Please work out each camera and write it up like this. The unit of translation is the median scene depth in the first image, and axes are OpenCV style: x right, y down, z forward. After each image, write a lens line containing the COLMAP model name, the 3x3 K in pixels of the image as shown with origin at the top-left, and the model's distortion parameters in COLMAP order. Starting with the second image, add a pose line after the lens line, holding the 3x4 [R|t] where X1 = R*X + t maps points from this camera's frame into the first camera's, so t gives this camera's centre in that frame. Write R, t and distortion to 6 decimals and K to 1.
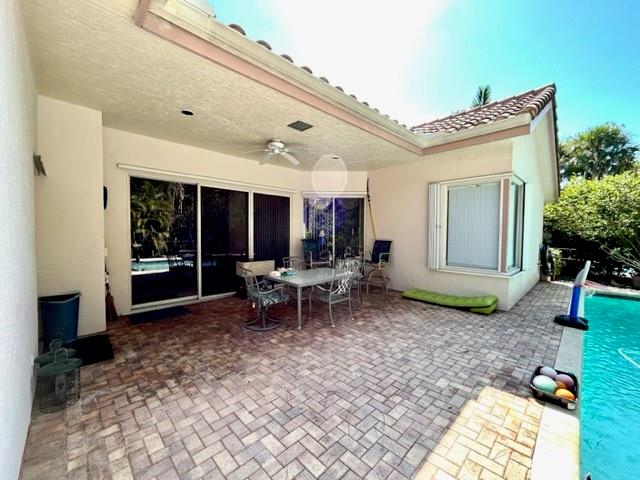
lens RADIAL K [[260.2, 0, 317.4], [0, 260.2, 238.9], [0, 0, 1]] dist [0.002068, -0.000455]
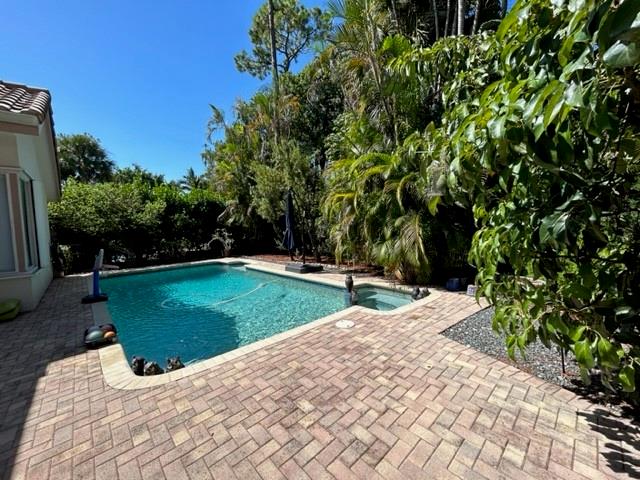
lens RADIAL K [[260.2, 0, 318.0], [0, 260.2, 242.6], [0, 0, 1]] dist [0.002068, -0.000455]
pose [[0.026753, -0.078447, 0.996559, -0.168173], [0.058945, 0.995305, 0.076765, 0.009560], [-0.997903, 0.056688, 0.031251, -0.098204]]
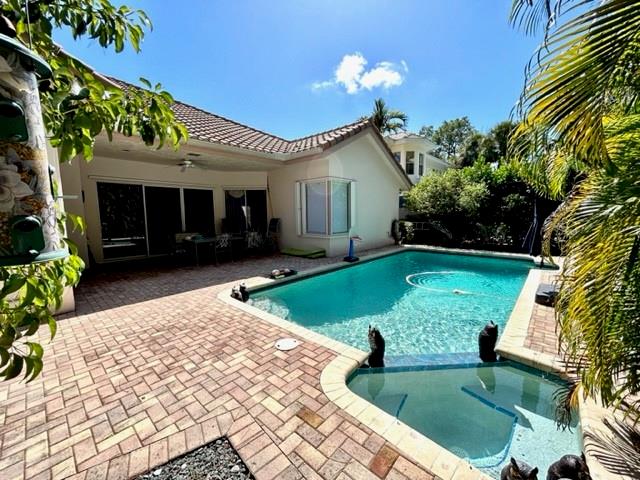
lens RADIAL K [[260.2, 0, 319.2], [0, 260.2, 240.0], [0, 0, 1]] dist [0.002068, -0.000455]
pose [[0.997809, -0.024099, 0.061613, 0.442813], [0.019451, 0.996997, 0.074959, 0.024429], [-0.063234, -0.073596, 0.995281, -0.583645]]
